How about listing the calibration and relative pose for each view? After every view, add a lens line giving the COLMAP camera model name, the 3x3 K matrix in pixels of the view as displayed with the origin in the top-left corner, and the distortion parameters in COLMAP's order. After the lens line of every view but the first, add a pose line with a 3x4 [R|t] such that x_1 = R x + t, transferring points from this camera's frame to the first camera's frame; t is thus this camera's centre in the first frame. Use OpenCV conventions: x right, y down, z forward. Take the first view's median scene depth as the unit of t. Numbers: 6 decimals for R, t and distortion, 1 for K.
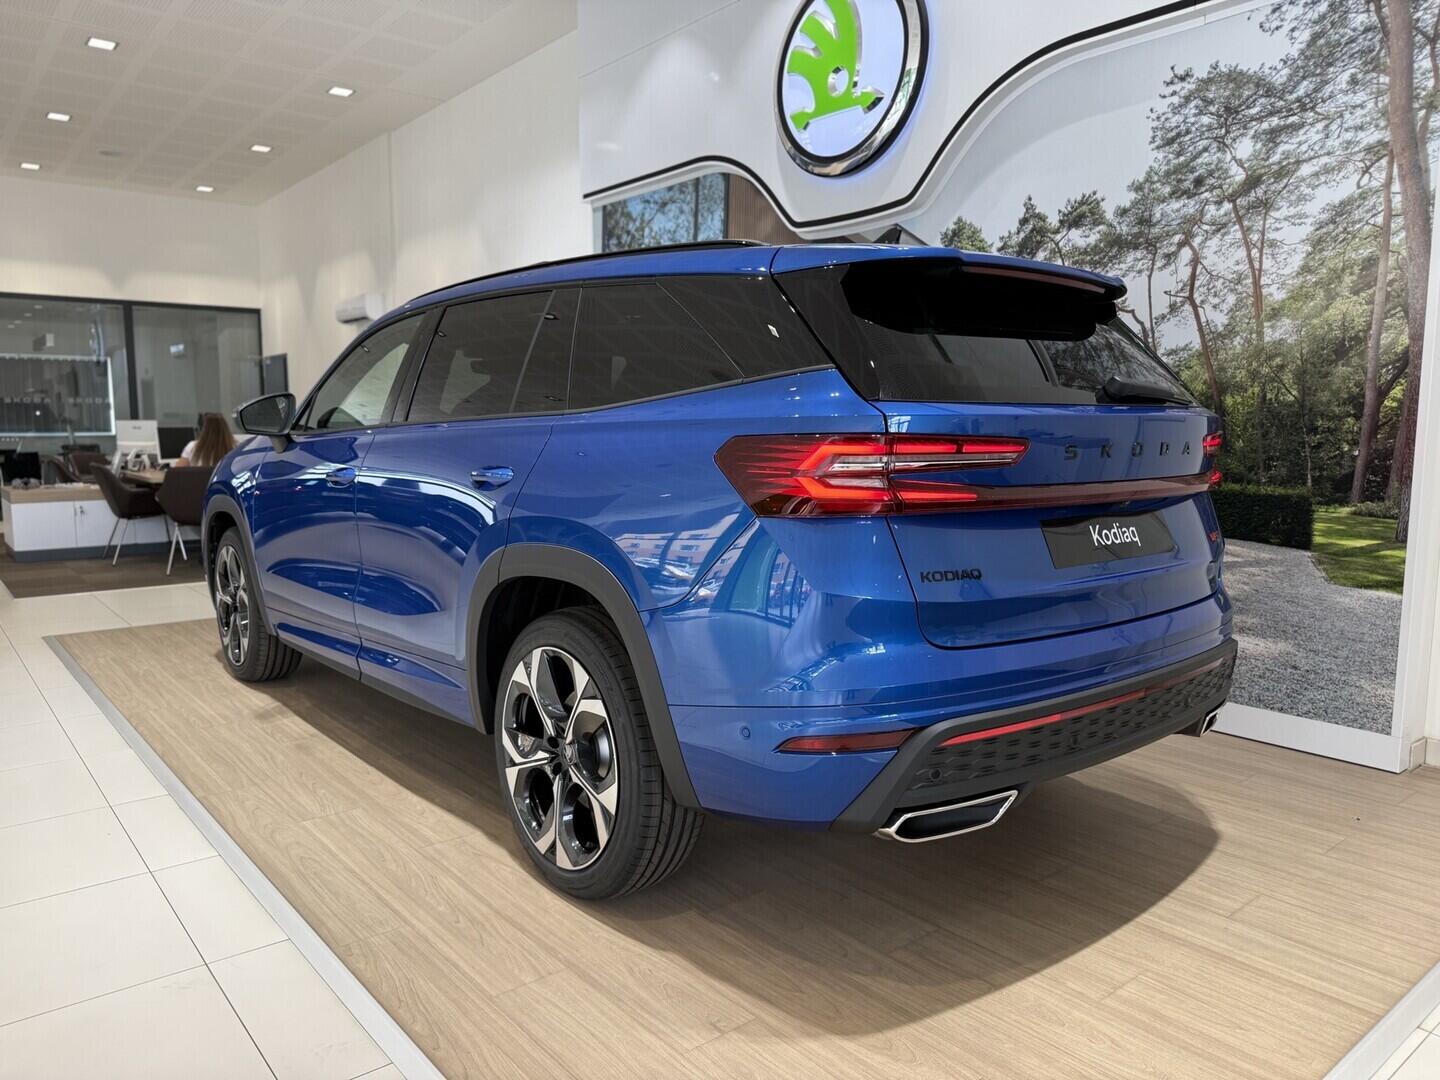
lens RADIAL K [[1026.6, 0, 733.5], [0, 1026.6, 539.7], [0, 0, 1]] dist [-0.010193, -0.007547]
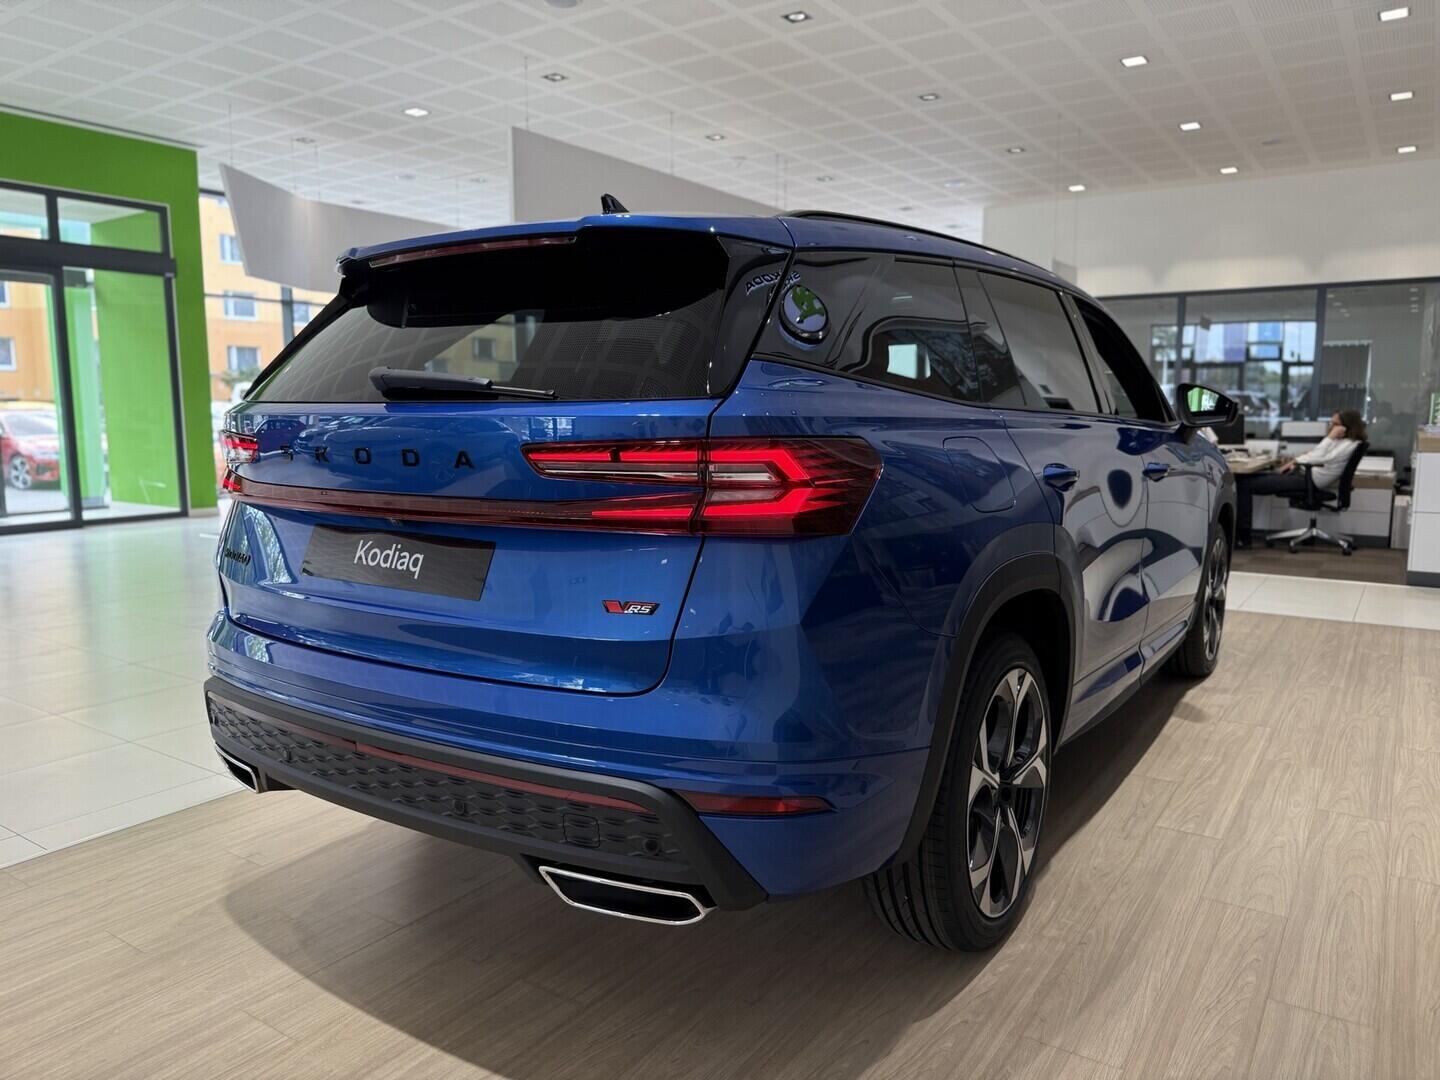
lens RADIAL K [[1021.9, 0, 720.0], [0, 1021.9, 540.0], [0, 0, 1]] dist [-0.001867, -0.003240]
pose [[0.275394, 0.118652, -0.953981, 1.055708], [-0.102418, 0.990327, 0.093607, -0.109342], [0.955860, 0.071926, 0.284883, 0.863277]]
